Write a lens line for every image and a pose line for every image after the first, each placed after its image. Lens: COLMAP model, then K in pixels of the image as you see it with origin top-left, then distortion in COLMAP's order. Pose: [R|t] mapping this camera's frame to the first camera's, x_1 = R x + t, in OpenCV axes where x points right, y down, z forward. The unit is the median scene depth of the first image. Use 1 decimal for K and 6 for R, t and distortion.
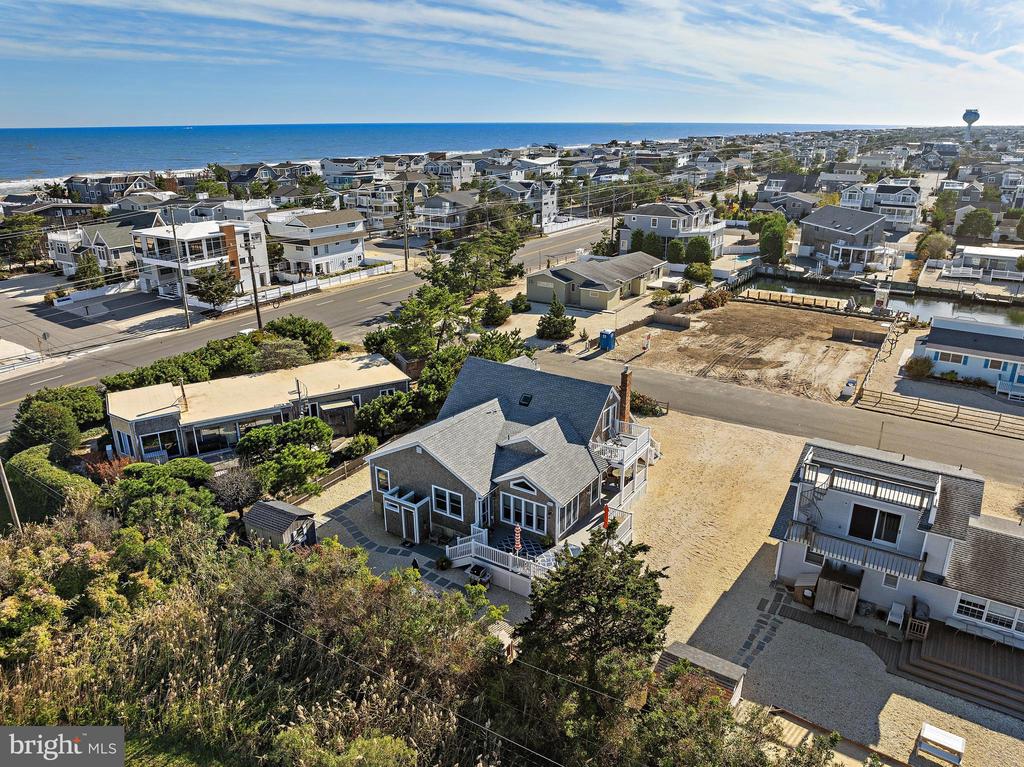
lens RADIAL K [[718.2, 0, 511.0], [0, 718.2, 385.4], [0, 0, 1]] dist [-0.026216, -0.020640]
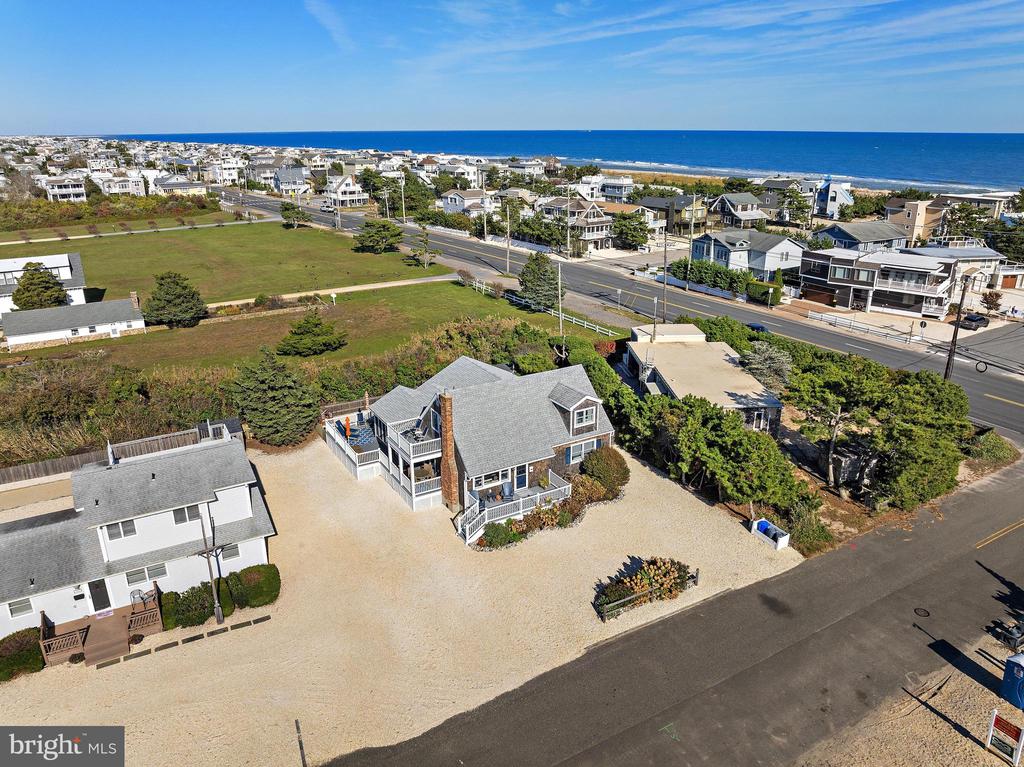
lens RADIAL K [[718.2, 0, 509.4], [0, 718.2, 389.4], [0, 0, 1]] dist [-0.026216, -0.020640]
pose [[-0.474242, 0.305102, -0.825837, 0.614528], [-0.292888, 0.829926, 0.474805, -0.339549], [0.830247, 0.467050, -0.304225, 0.902946]]
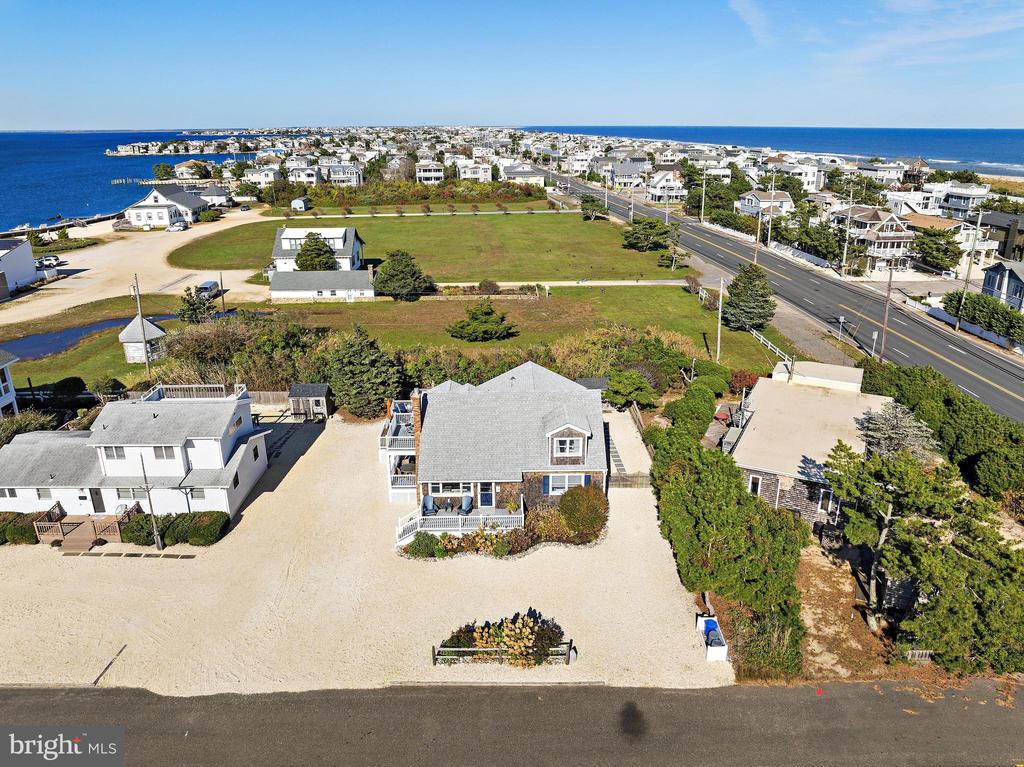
lens RADIAL K [[718.2, 0, 510.6], [0, 718.2, 378.0], [0, 0, 1]] dist [-0.026216, -0.020640]
pose [[-0.847209, 0.182152, -0.499057, 0.368045], [-0.174162, 0.792243, 0.584823, -0.411274], [0.501901, 0.582385, -0.639471, 1.097215]]
